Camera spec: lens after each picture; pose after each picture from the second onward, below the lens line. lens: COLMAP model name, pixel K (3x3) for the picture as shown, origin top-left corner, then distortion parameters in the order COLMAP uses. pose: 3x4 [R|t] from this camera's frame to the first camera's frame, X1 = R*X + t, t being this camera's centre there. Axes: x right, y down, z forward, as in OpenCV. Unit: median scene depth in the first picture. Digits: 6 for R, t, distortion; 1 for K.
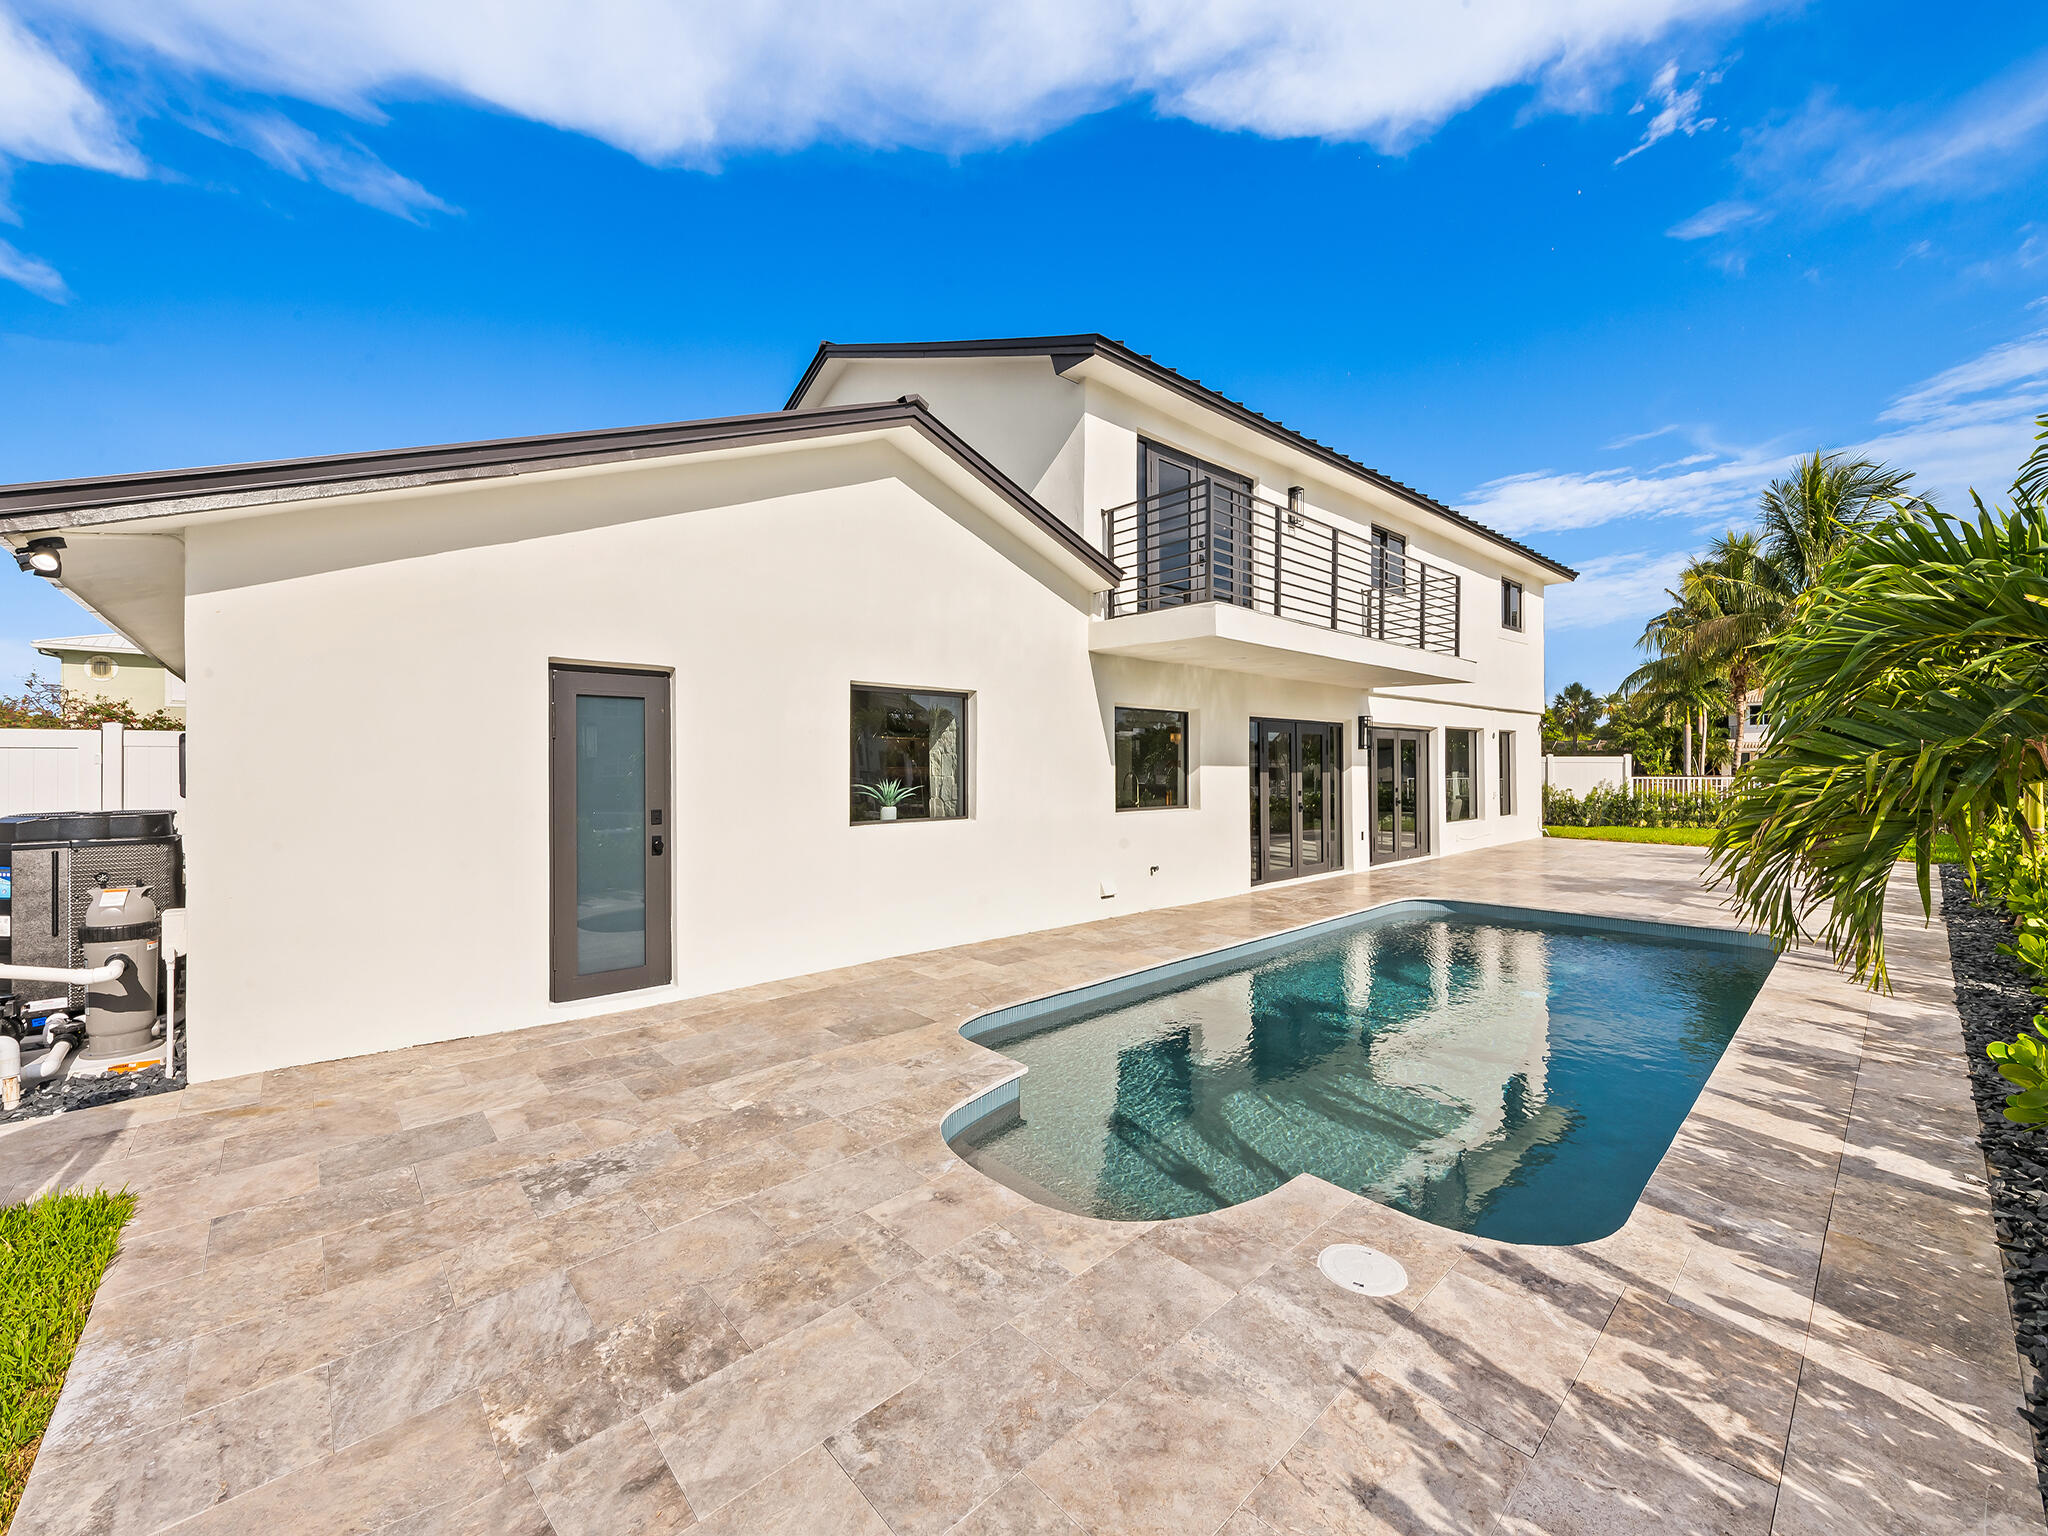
lens RADIAL K [[819.8, 0, 1022.0], [0, 819.8, 763.1], [0, 0, 1]] dist [-0.010435, -0.000674]
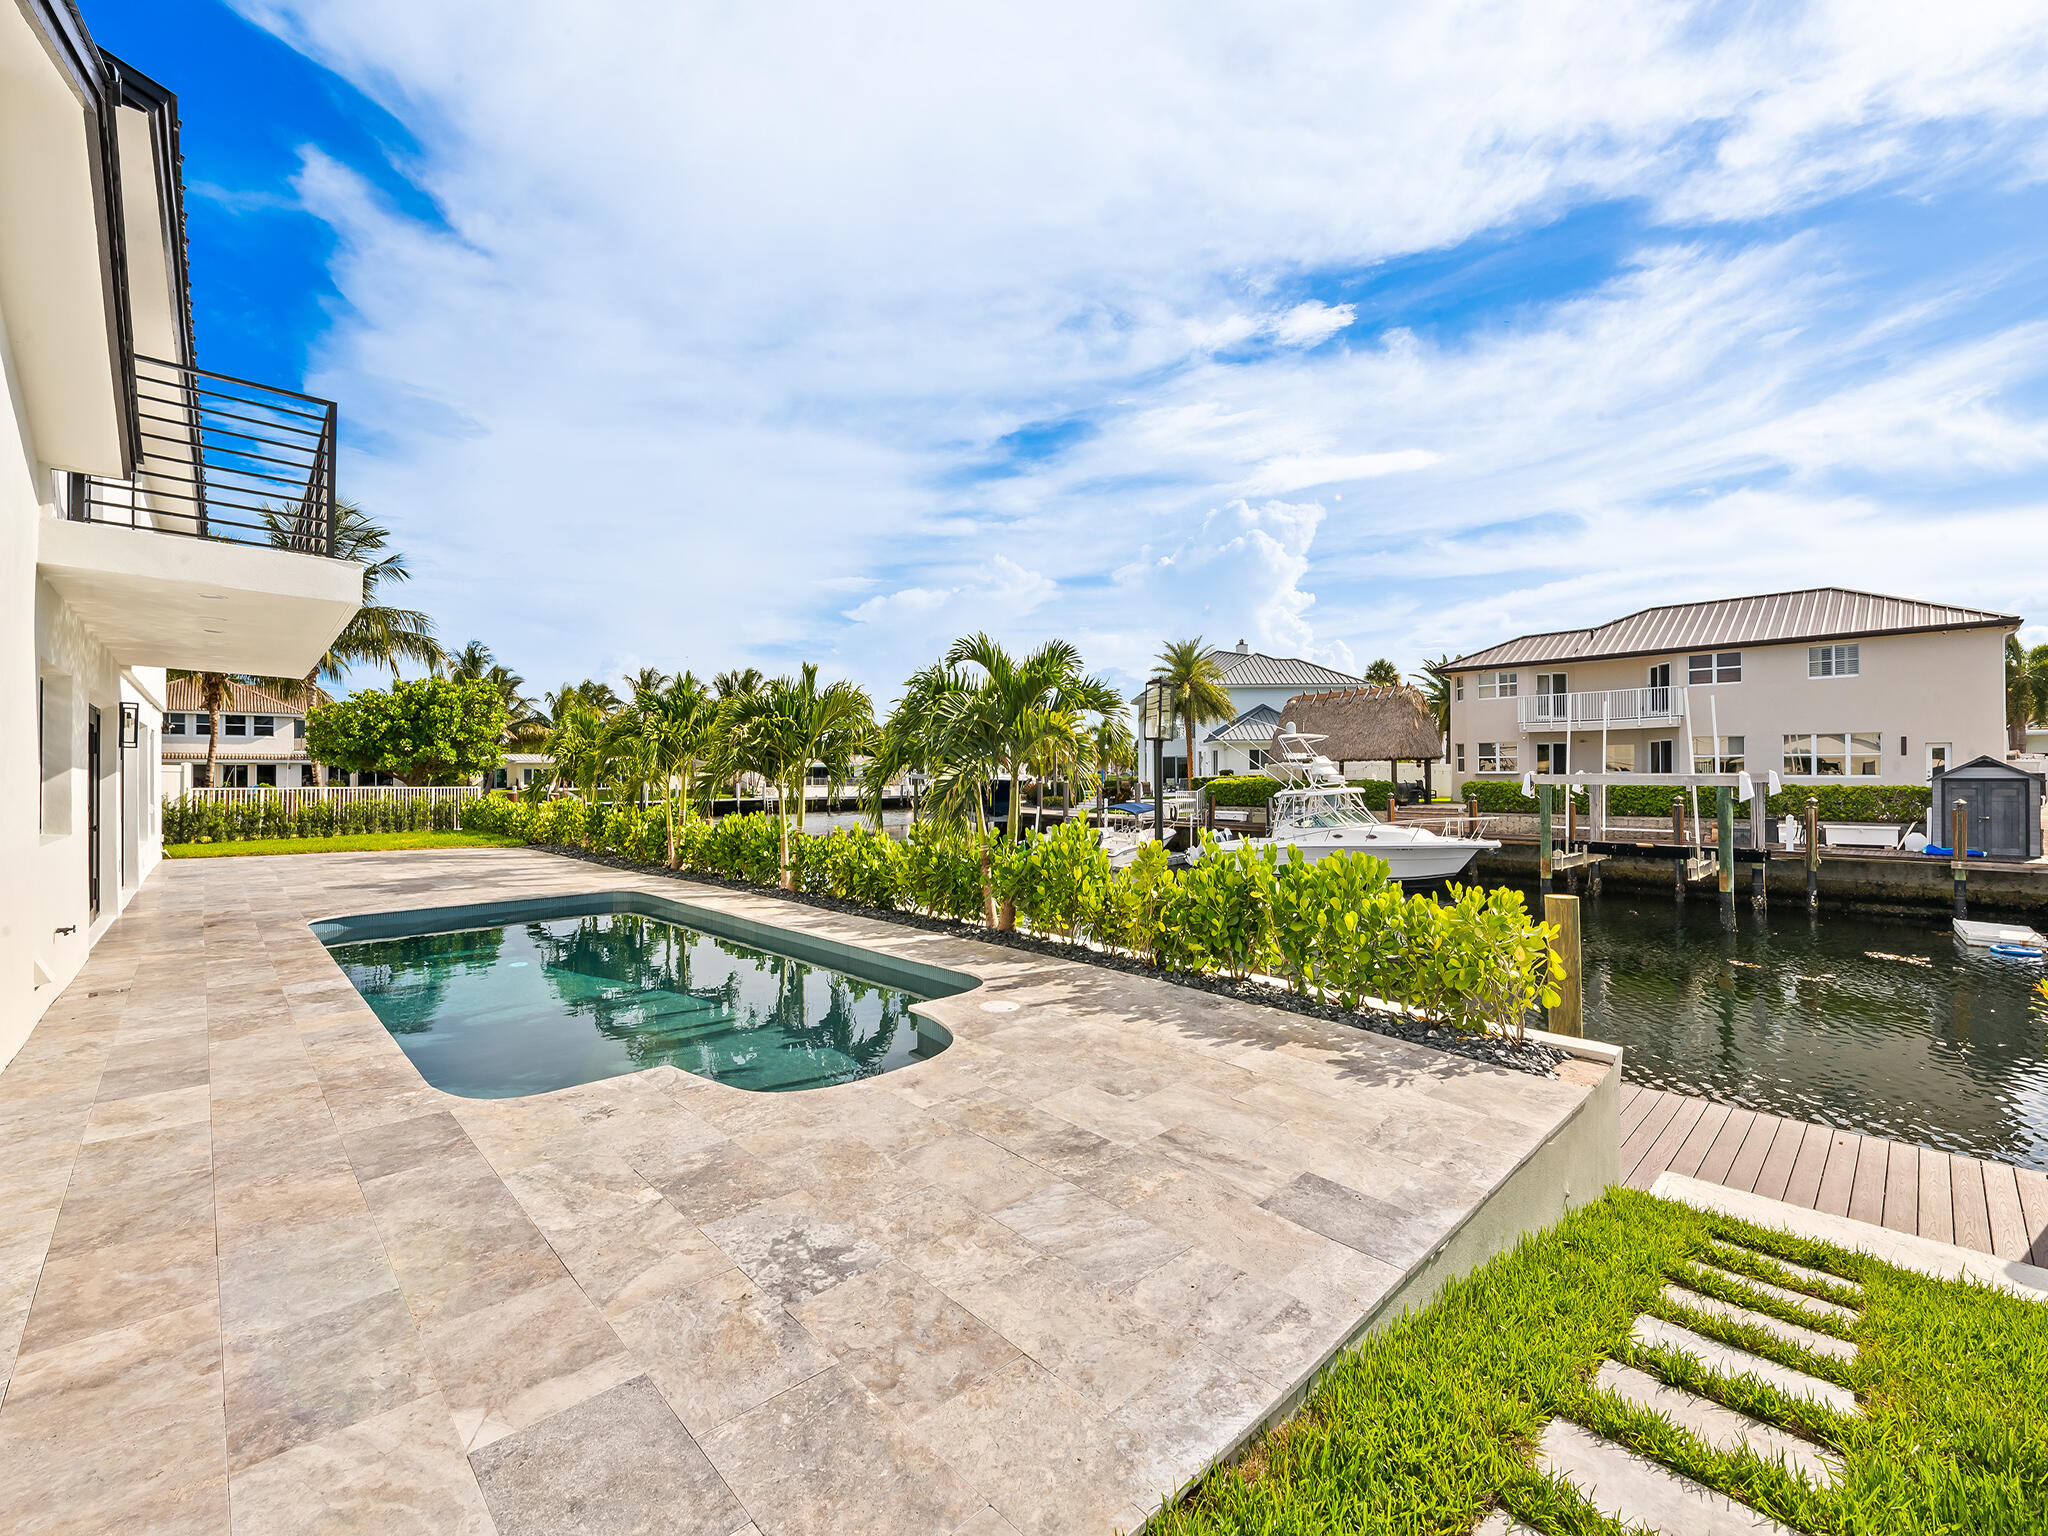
lens RADIAL K [[874.8, 0, 1006.8], [0, 874.8, 772.8], [0, 0, 1]] dist [-0.004410, -0.000083]
pose [[-0.037375, 0.007202, 0.999275, -1.541897], [-0.001659, 0.999972, -0.007269, 0.030798], [-0.999300, -0.001930, -0.037362, 0.900926]]
